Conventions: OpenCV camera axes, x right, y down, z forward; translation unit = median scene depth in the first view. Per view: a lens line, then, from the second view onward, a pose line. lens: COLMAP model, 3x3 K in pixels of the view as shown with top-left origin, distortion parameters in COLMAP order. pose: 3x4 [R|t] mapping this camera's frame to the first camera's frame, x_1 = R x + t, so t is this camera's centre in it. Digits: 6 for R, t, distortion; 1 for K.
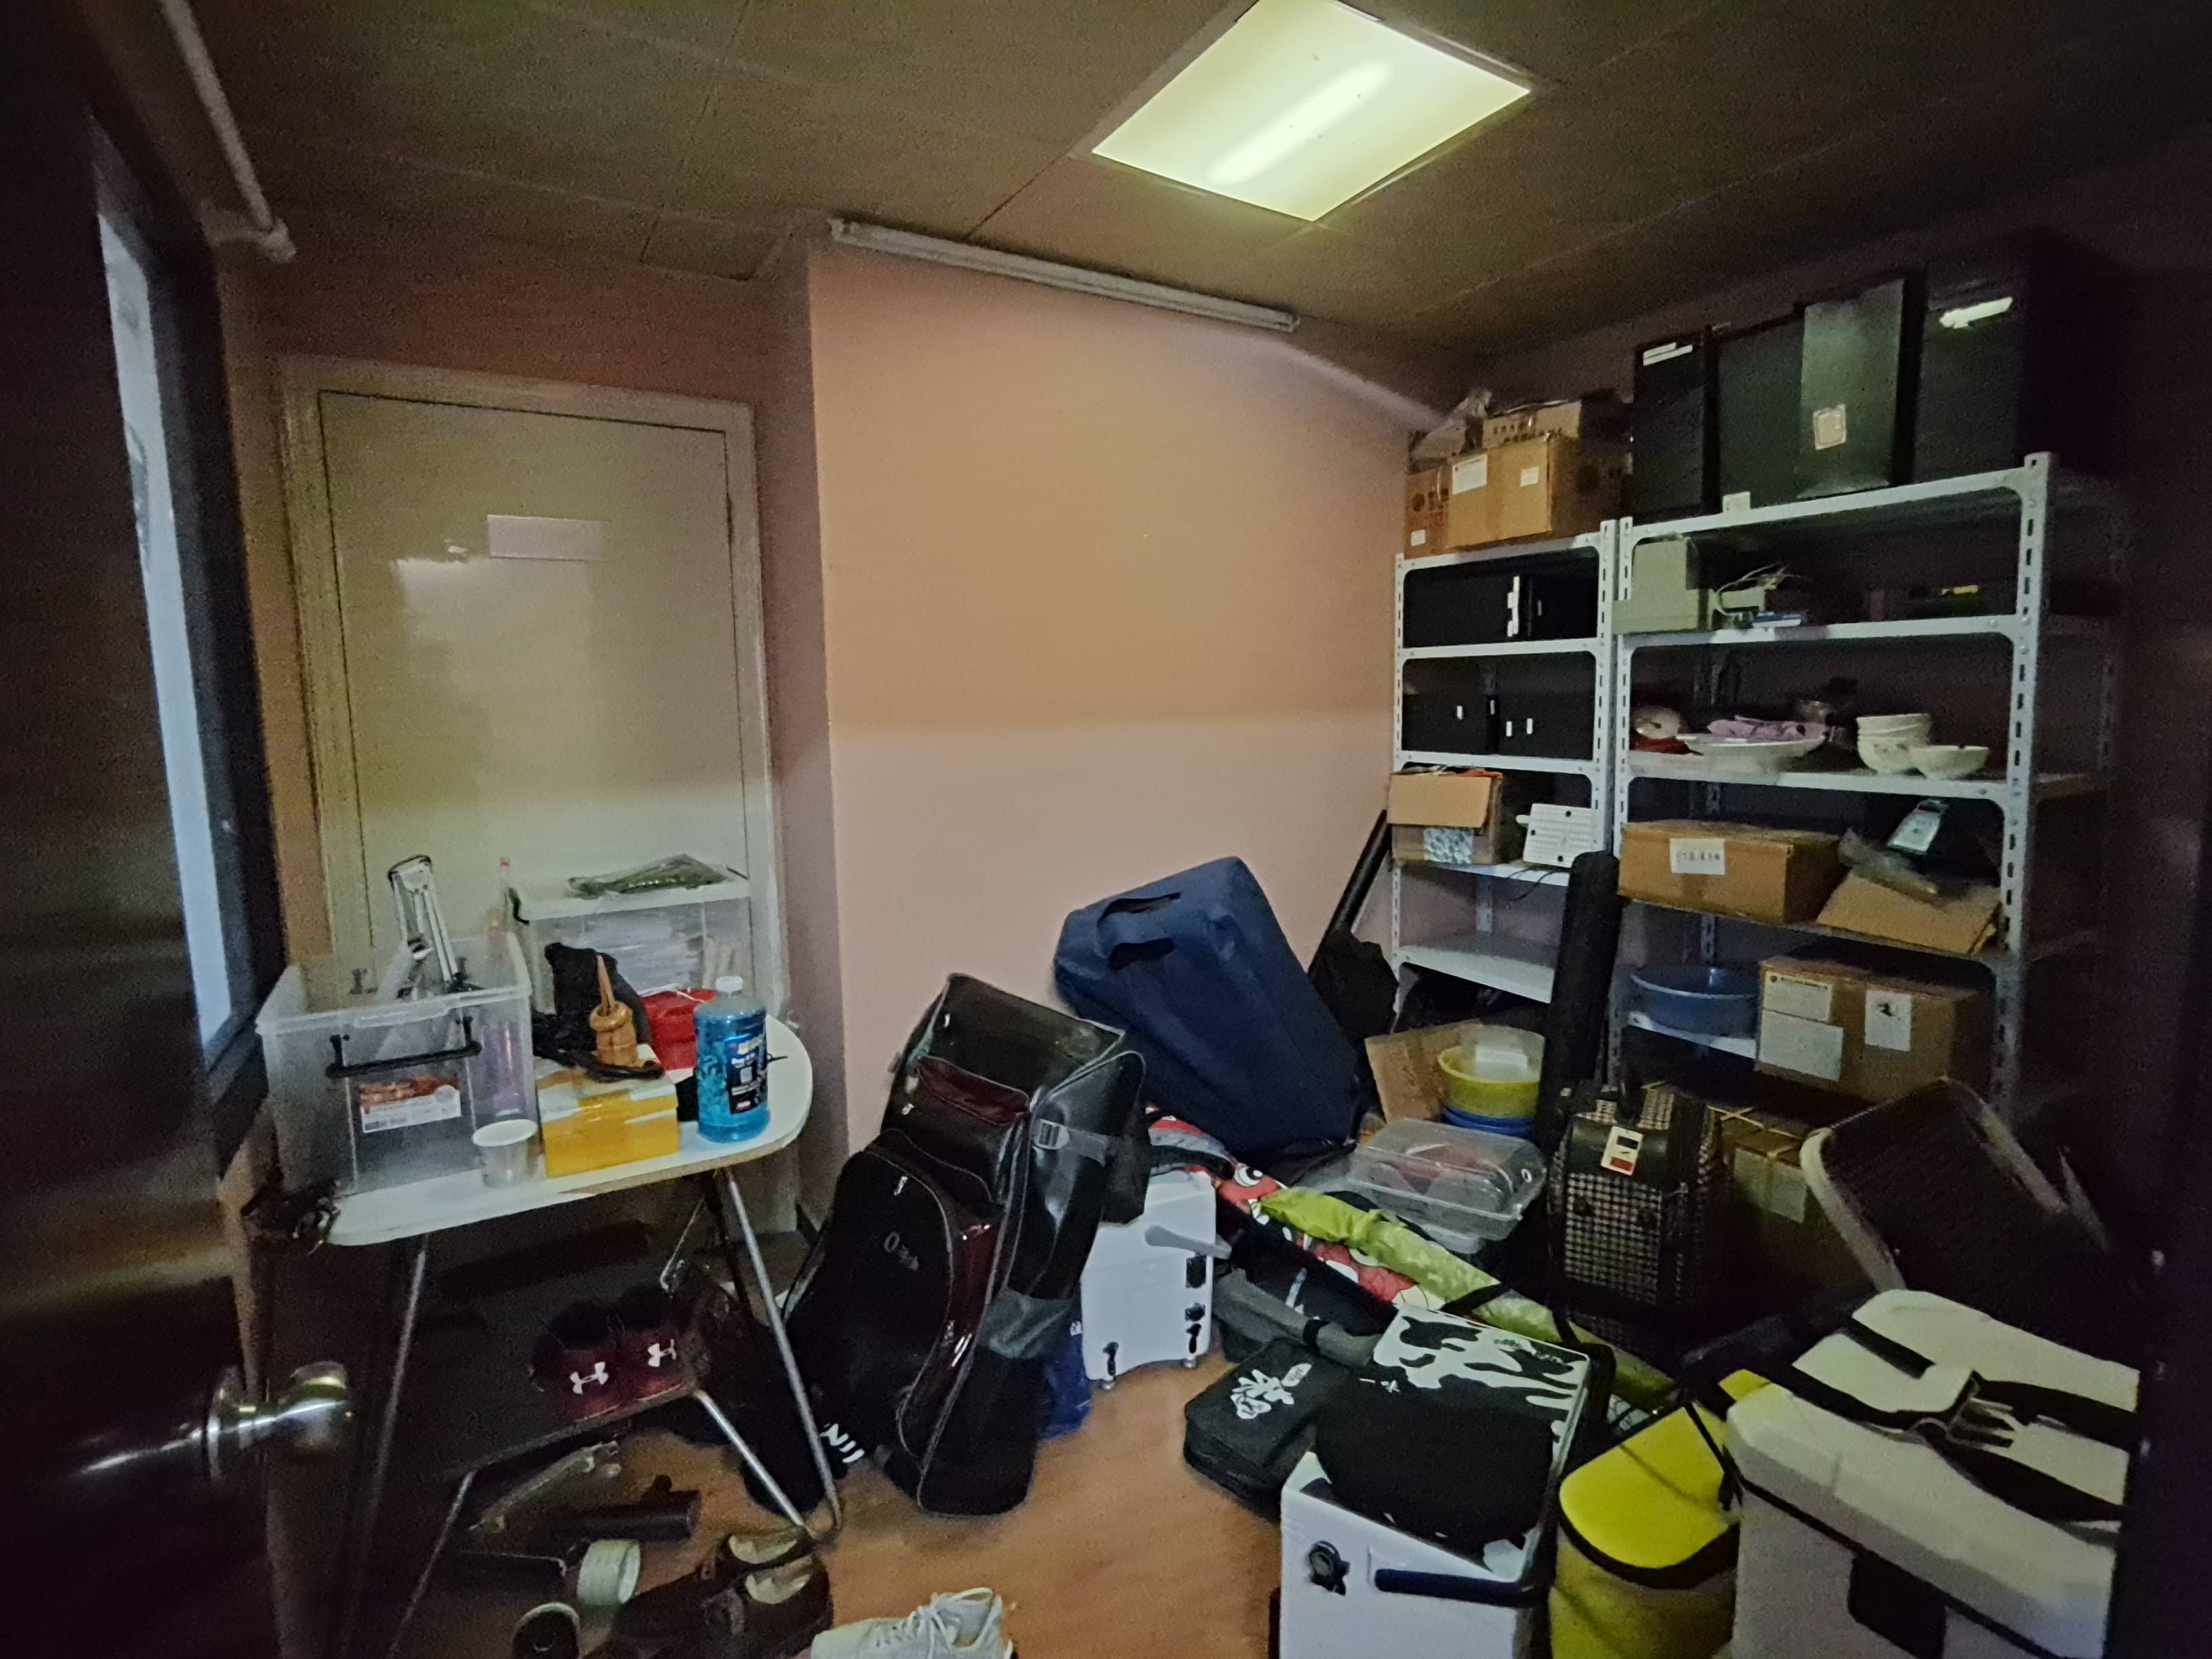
lens RADIAL K [[1074.9, 0, 1107.4], [0, 1074.9, 824.3], [0, 0, 1]] dist [-0.025218, 0.005541]
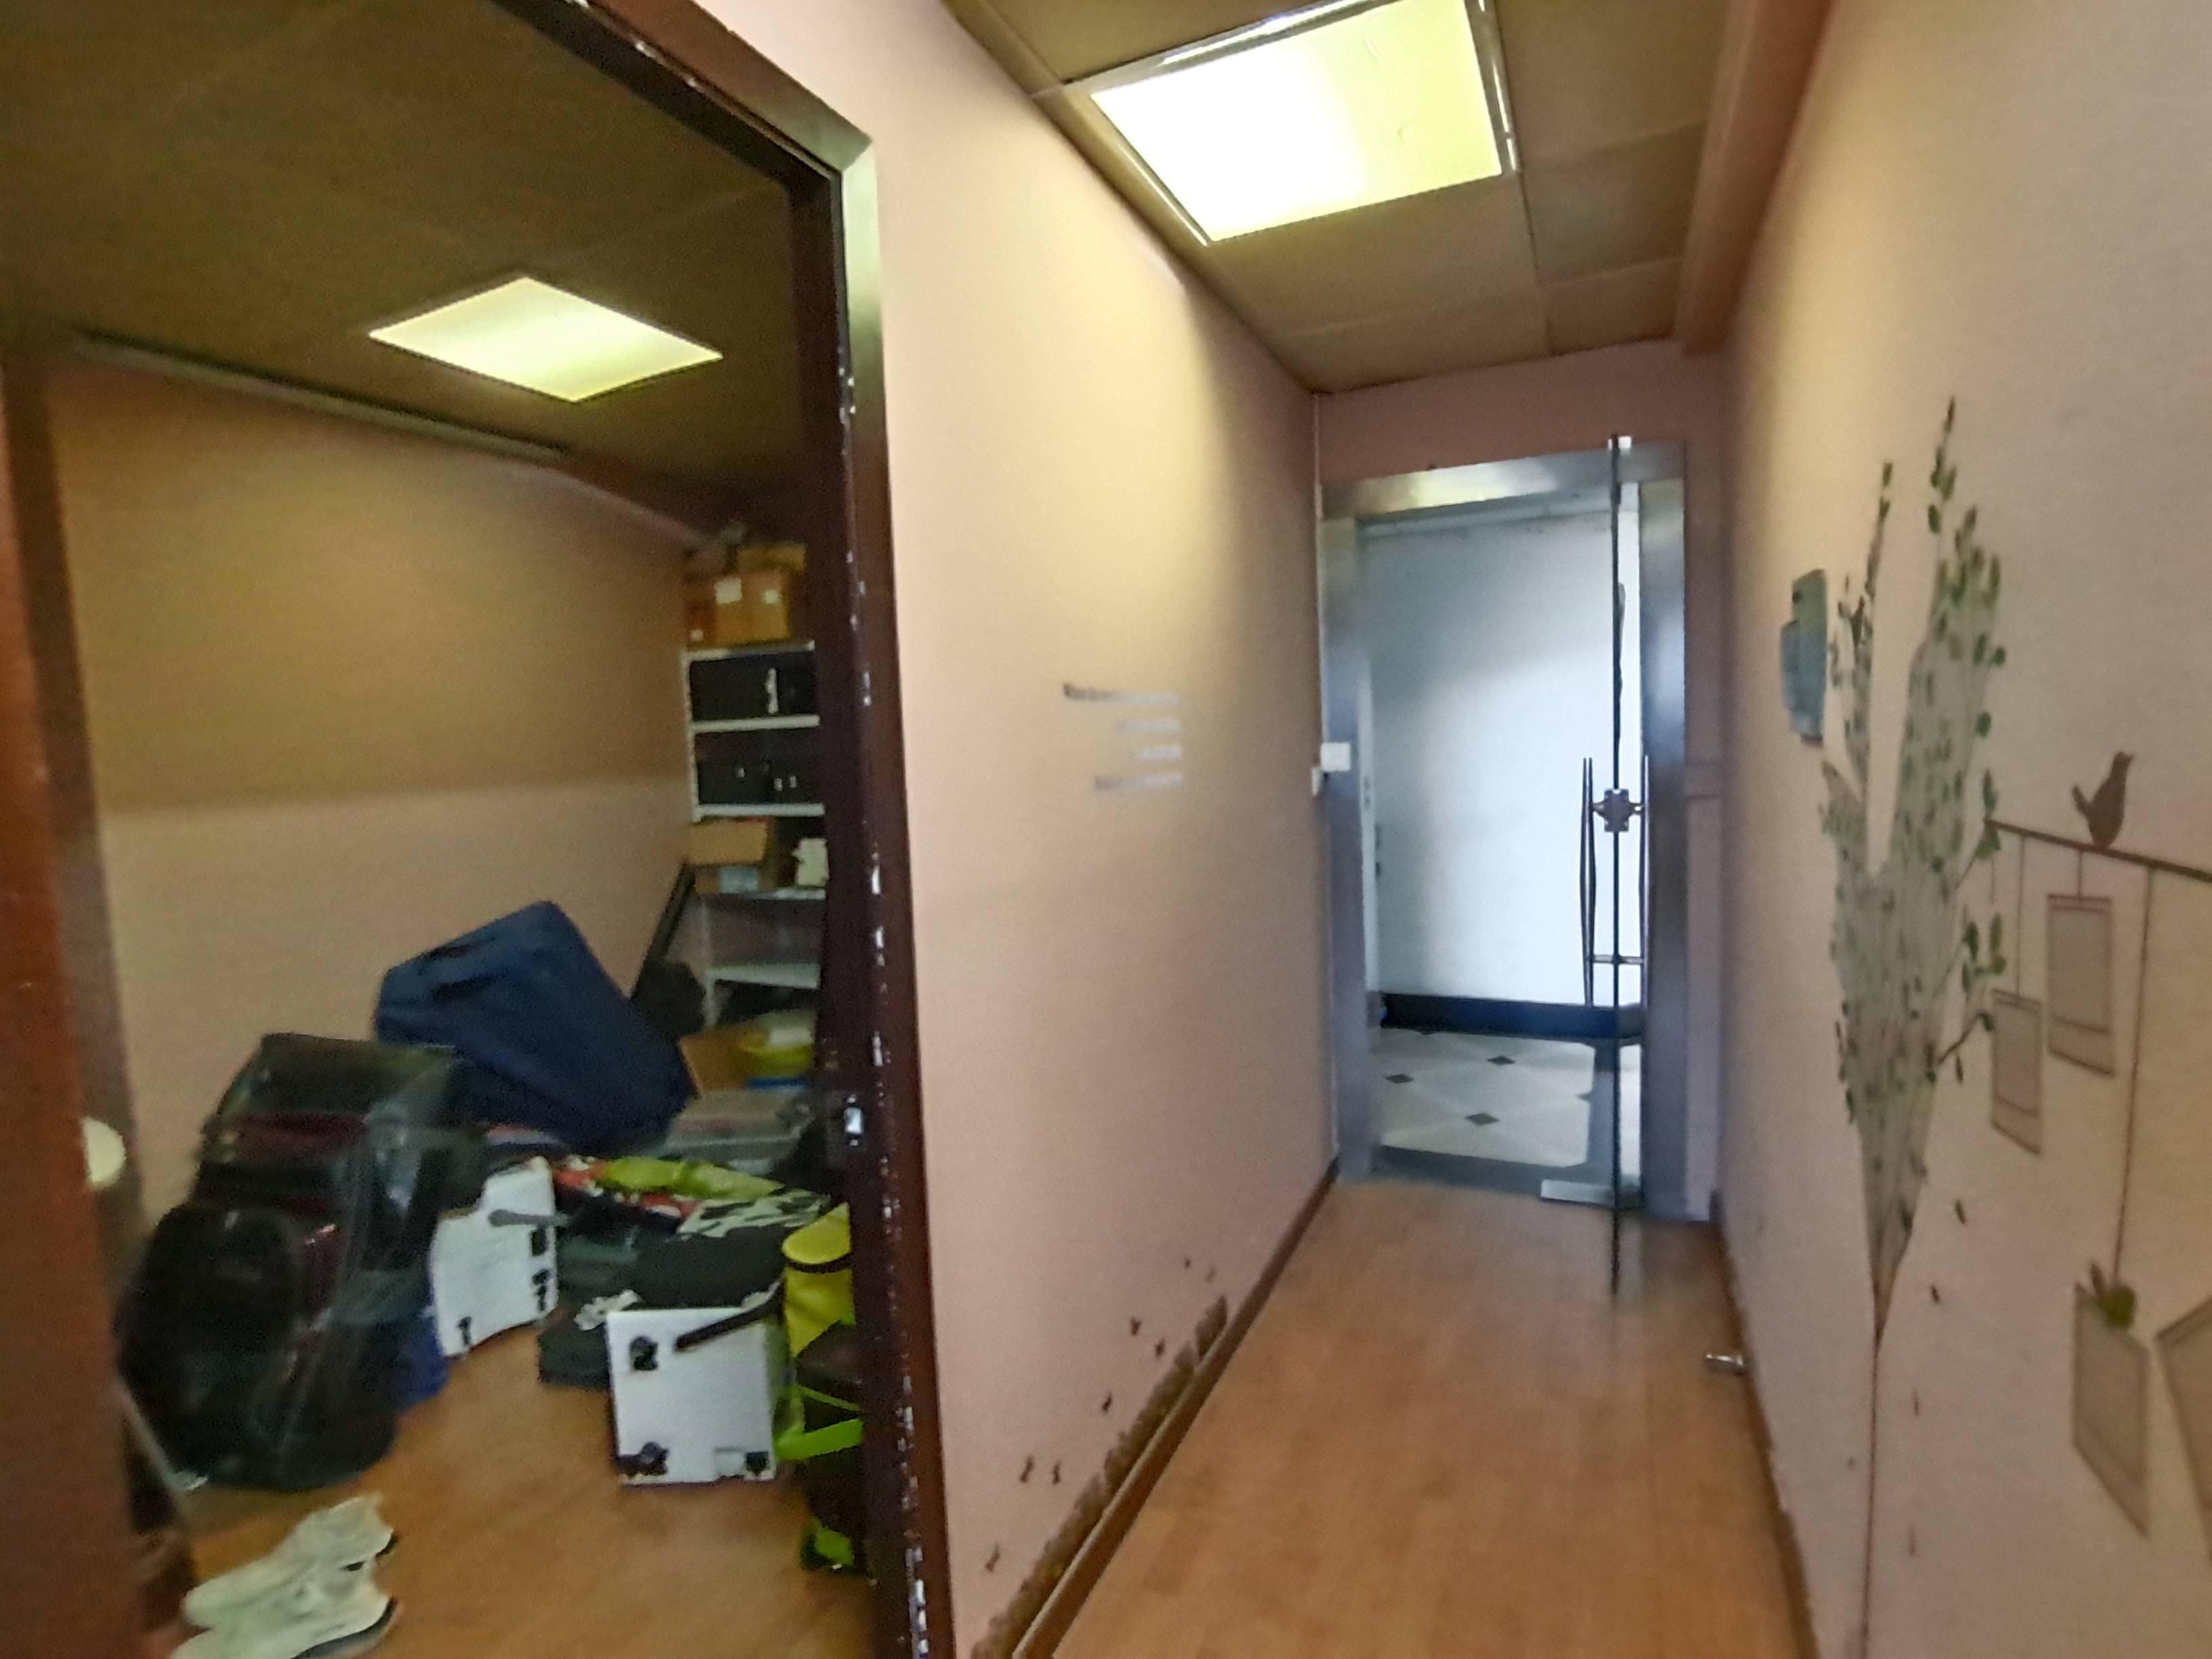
lens RADIAL K [[1074.9, 0, 1116.3], [0, 1074.9, 822.8], [0, 0, 1]] dist [-0.025218, 0.005541]
pose [[0.828953, -0.067393, 0.555243, -0.011578], [0.098275, 0.994820, -0.025972, 0.039319], [-0.550617, 0.076096, 0.831282, -0.384062]]
